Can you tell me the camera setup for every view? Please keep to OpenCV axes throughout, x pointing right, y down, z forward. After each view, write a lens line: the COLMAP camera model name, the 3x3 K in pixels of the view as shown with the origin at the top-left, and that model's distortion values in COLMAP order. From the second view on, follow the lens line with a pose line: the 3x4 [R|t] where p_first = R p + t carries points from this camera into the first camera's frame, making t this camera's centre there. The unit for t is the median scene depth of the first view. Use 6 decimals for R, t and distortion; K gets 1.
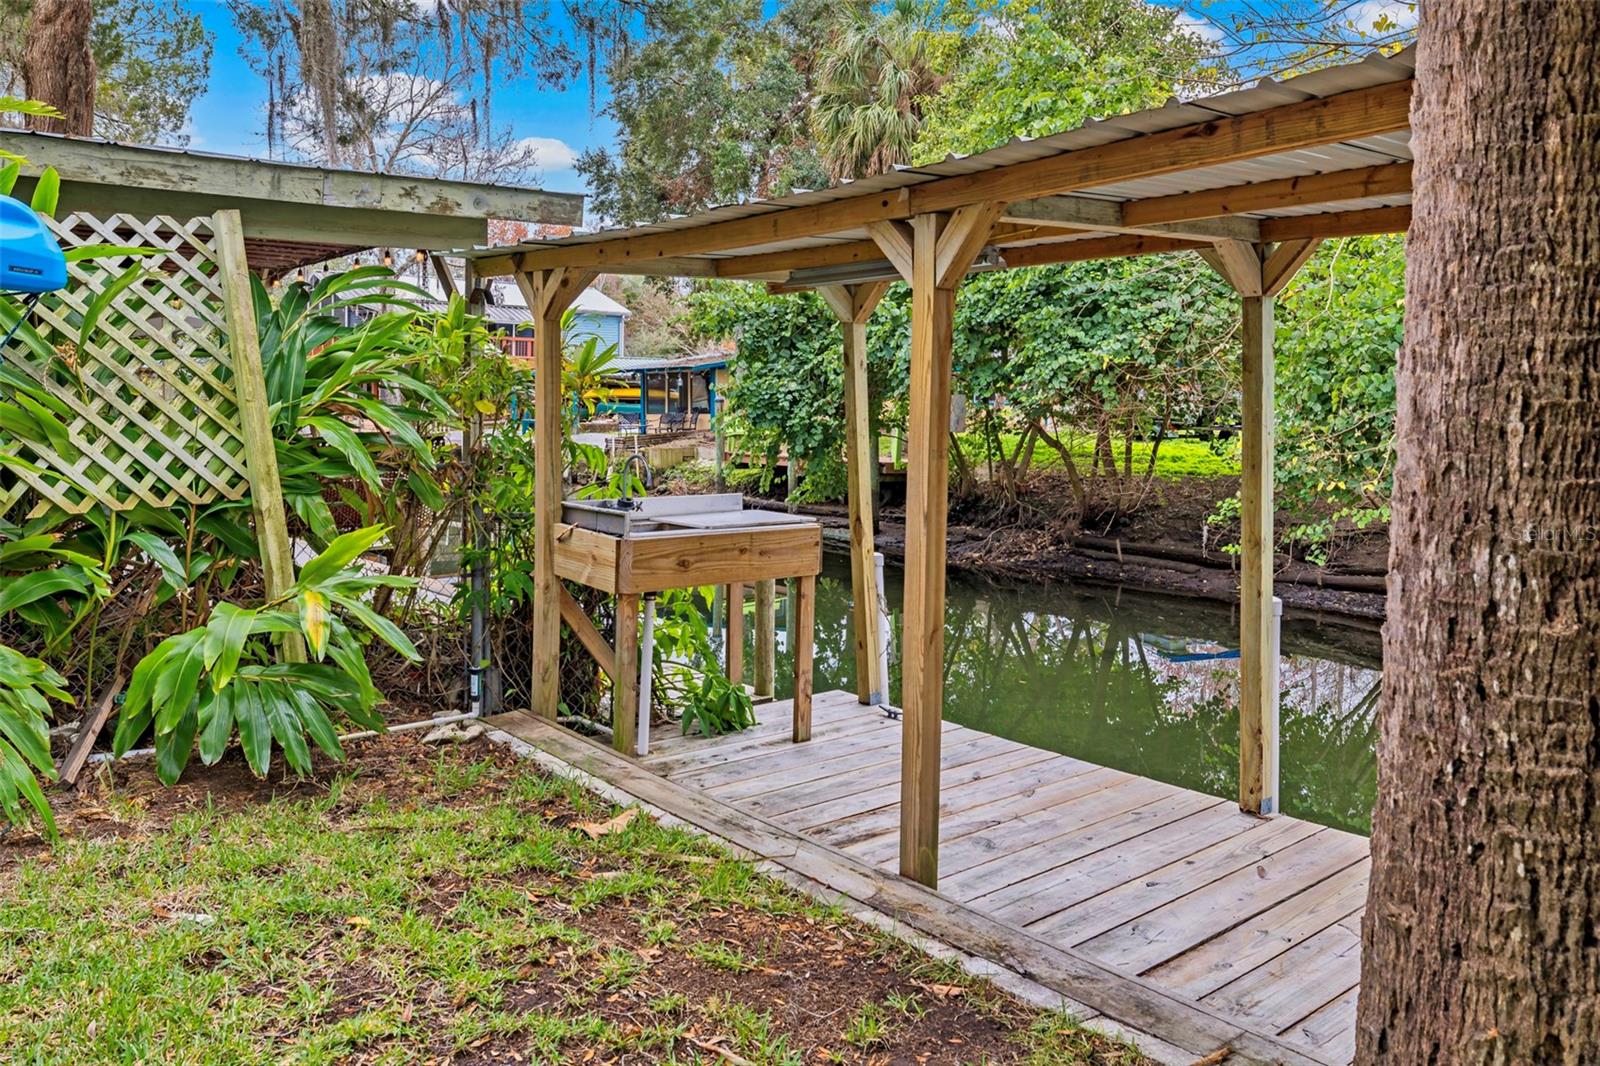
lens RADIAL K [[1217.9, 0, 801.1], [0, 1217.9, 398.4], [0, 0, 1]] dist [-0.006954, -0.001311]
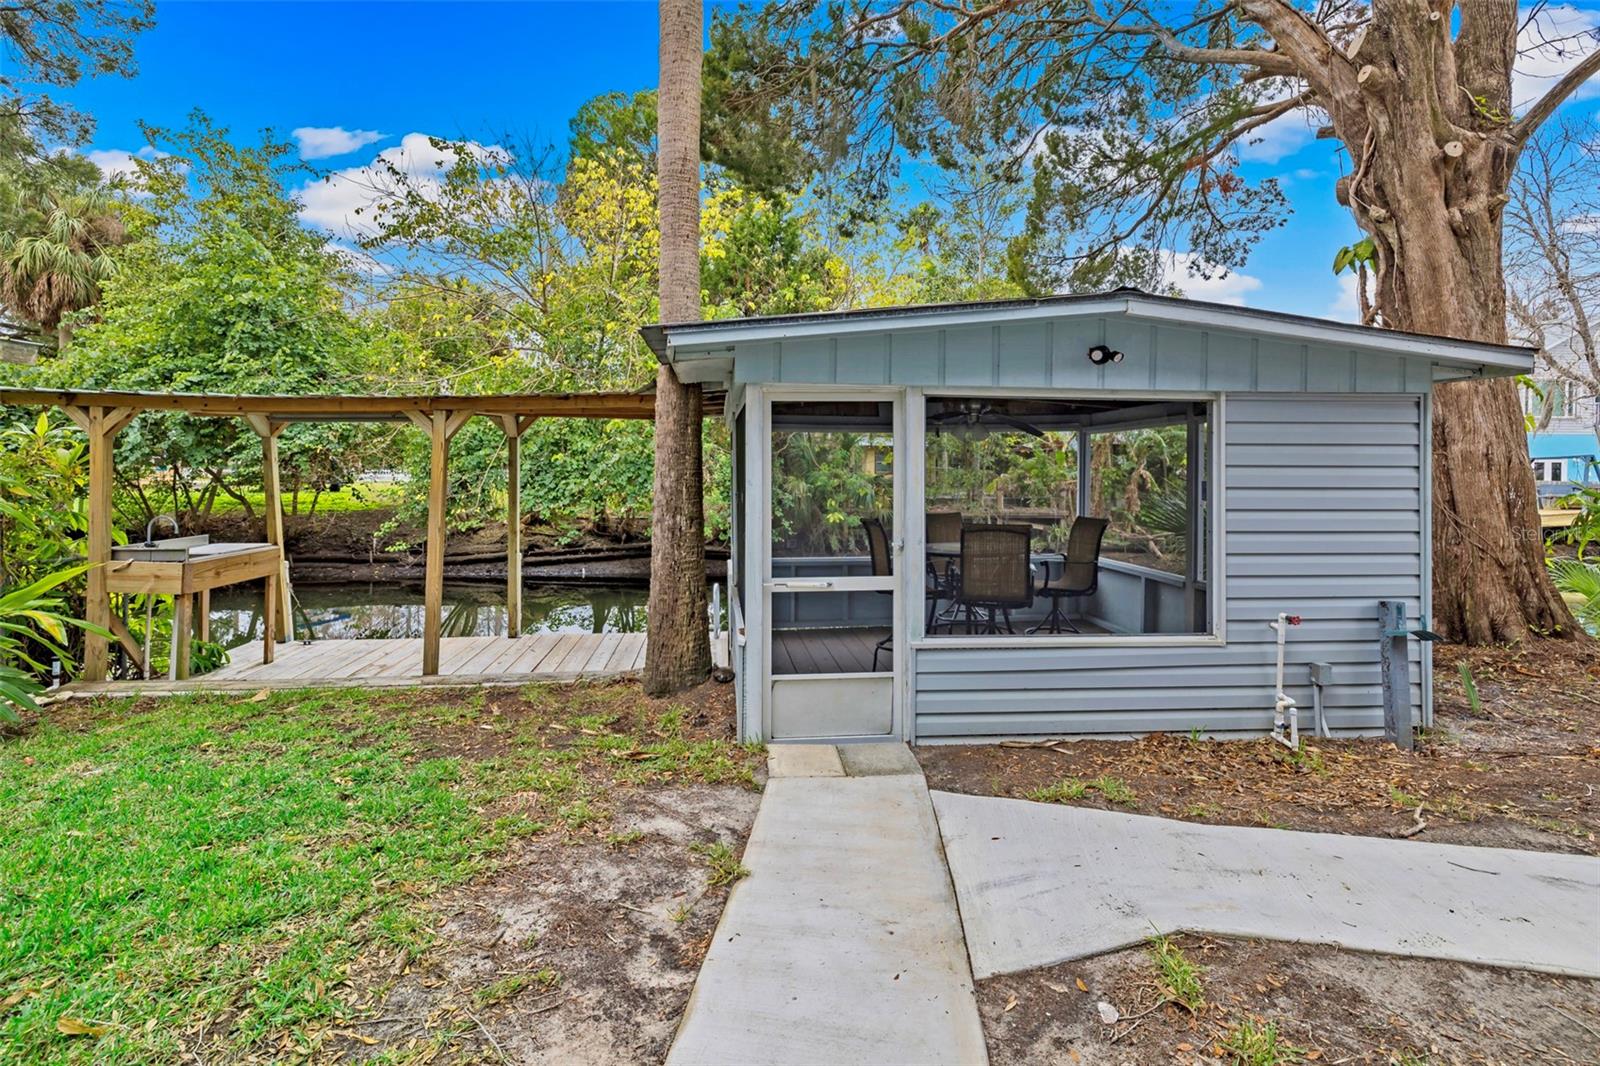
lens RADIAL K [[689.5, 0, 797.1], [0, 689.5, 491.7], [0, 0, 1]] dist [-0.001174, 0.000191]
pose [[0.561204, -0.041584, 0.826632, -0.158679], [0.004162, 0.998866, 0.047422, -0.010825], [-0.827667, -0.023172, 0.560741, -0.101084]]
